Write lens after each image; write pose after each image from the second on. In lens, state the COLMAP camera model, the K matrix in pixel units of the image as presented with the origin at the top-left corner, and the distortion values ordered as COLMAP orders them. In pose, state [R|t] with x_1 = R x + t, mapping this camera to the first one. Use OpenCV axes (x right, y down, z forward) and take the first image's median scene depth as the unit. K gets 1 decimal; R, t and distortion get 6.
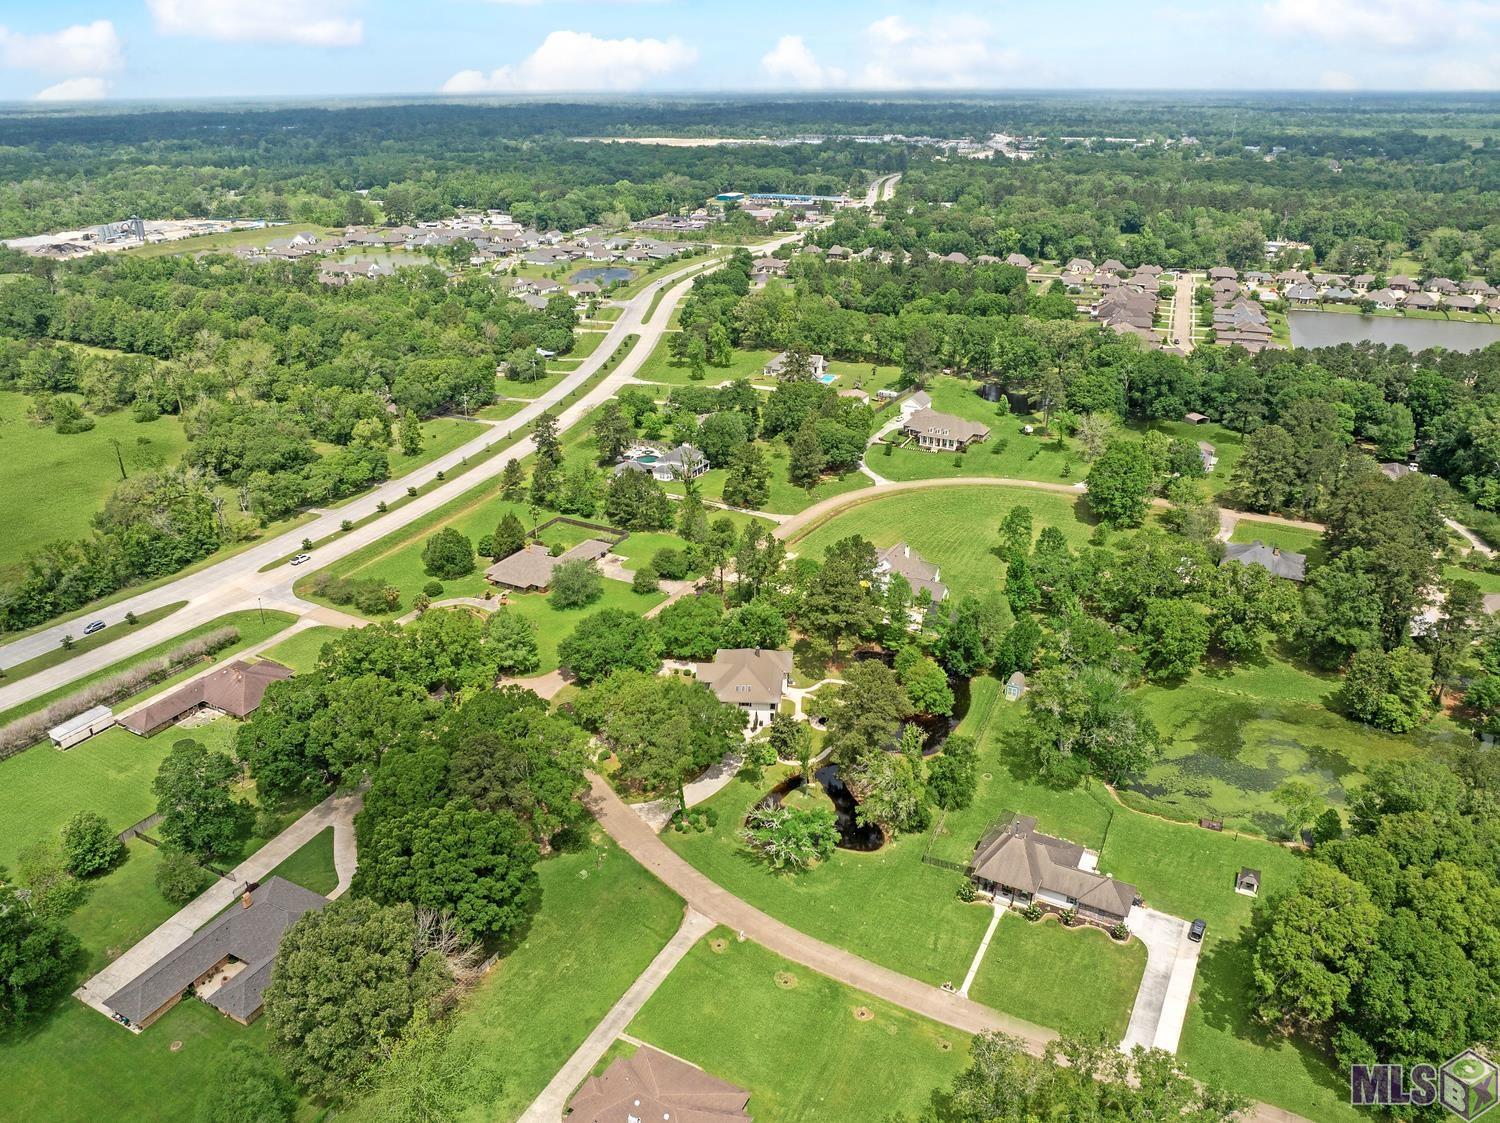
lens RADIAL K [[1097.0, 0, 750.0], [0, 1097.0, 561.5], [0, 0, 1]] dist [-0.008918, 0.000506]
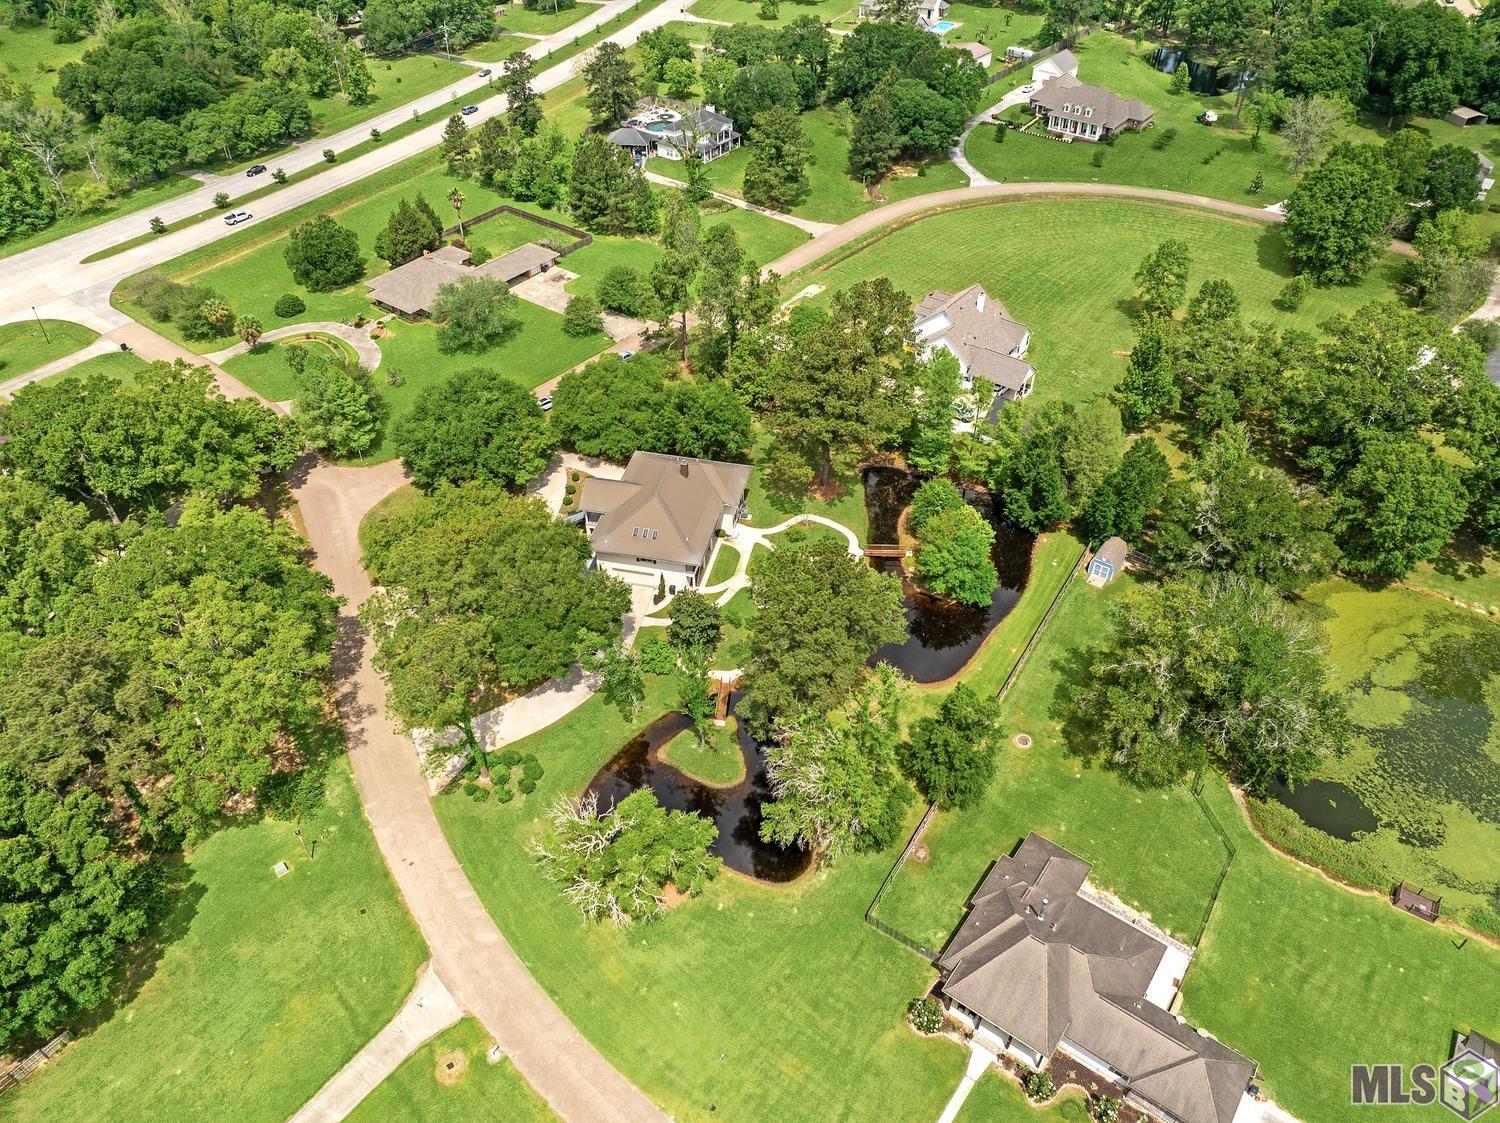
lens RADIAL K [[1055.2, 0, 750.0], [0, 1055.2, 561.5], [0, 0, 1]] dist [-0.036143, 0.007905]
pose [[0.988771, 0.104203, -0.107117, 0.080839], [-0.068648, 0.953402, 0.293790, -0.031508], [0.132739, -0.283138, 0.949849, 0.313728]]
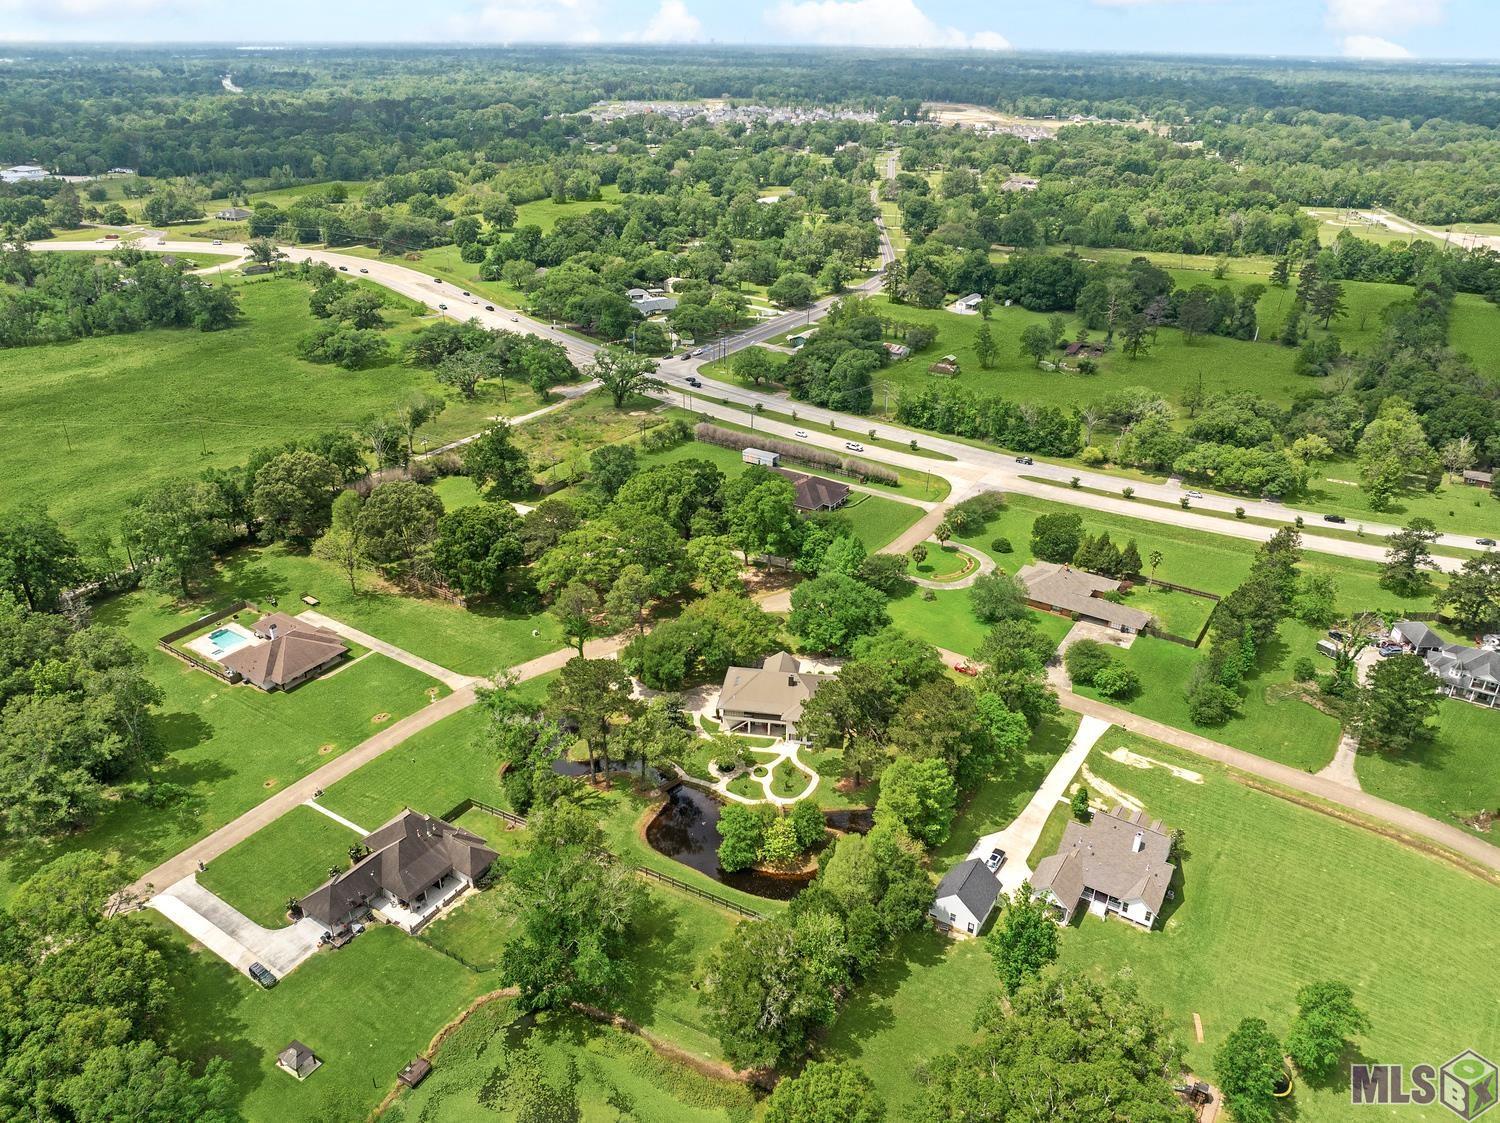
lens RADIAL K [[1097.0, 0, 750.0], [0, 1097.0, 561.5], [0, 0, 1]] dist [-0.008918, 0.000506]
pose [[-0.084194, 0.442761, -0.892678, 0.551983], [-0.416984, 0.797991, 0.435126, -0.265294], [0.905006, 0.408868, 0.117438, 0.600158]]
